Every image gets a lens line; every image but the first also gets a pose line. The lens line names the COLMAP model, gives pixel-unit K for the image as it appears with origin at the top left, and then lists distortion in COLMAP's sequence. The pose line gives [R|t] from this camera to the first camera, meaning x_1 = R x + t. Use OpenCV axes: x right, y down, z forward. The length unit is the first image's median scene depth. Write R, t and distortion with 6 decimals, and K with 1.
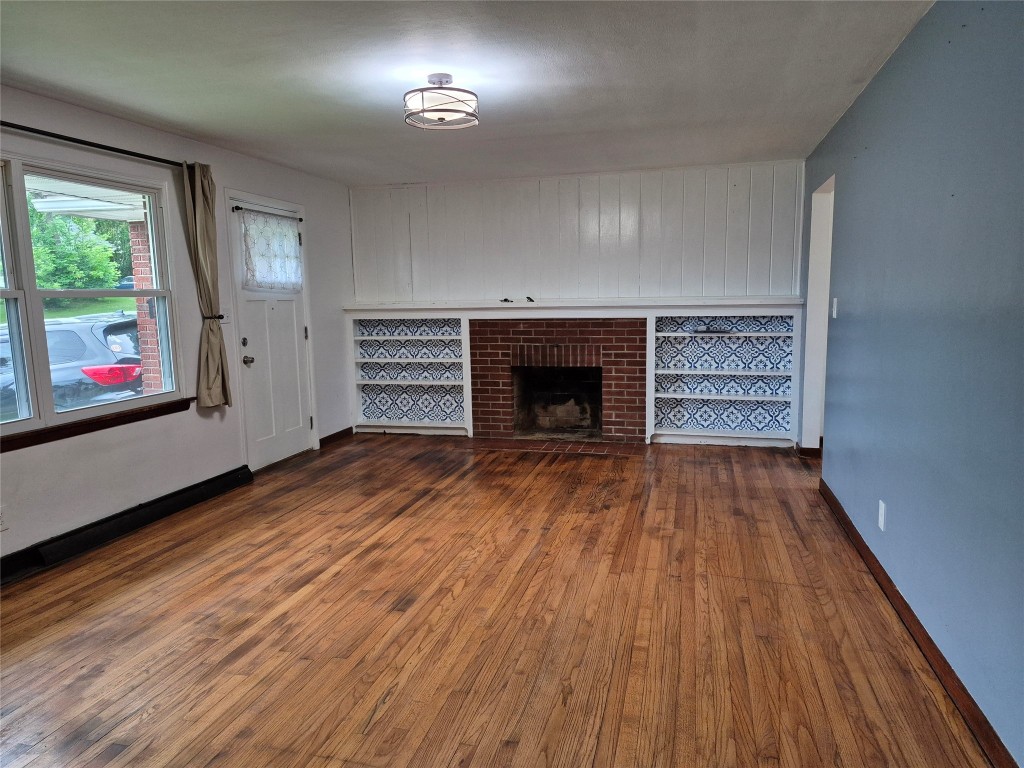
lens RADIAL K [[688.3, 0, 517.1], [0, 688.3, 387.3], [0, 0, 1]] dist [0.035576, -0.038627]
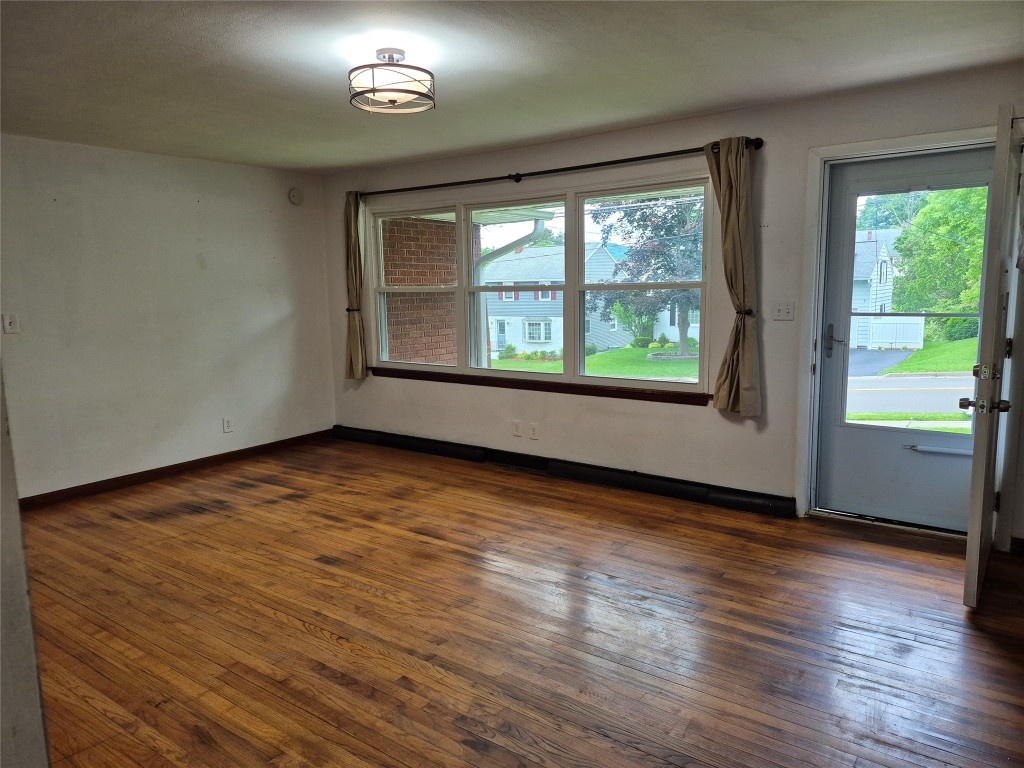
lens RADIAL K [[688.3, 0, 521.0], [0, 688.3, 380.2], [0, 0, 1]] dist [0.035576, -0.038627]
pose [[-0.346814, 0.158347, -0.924471, 0.641875], [-0.104263, 0.973028, 0.205779, -0.223347], [0.932121, 0.167755, -0.320950, 1.361243]]
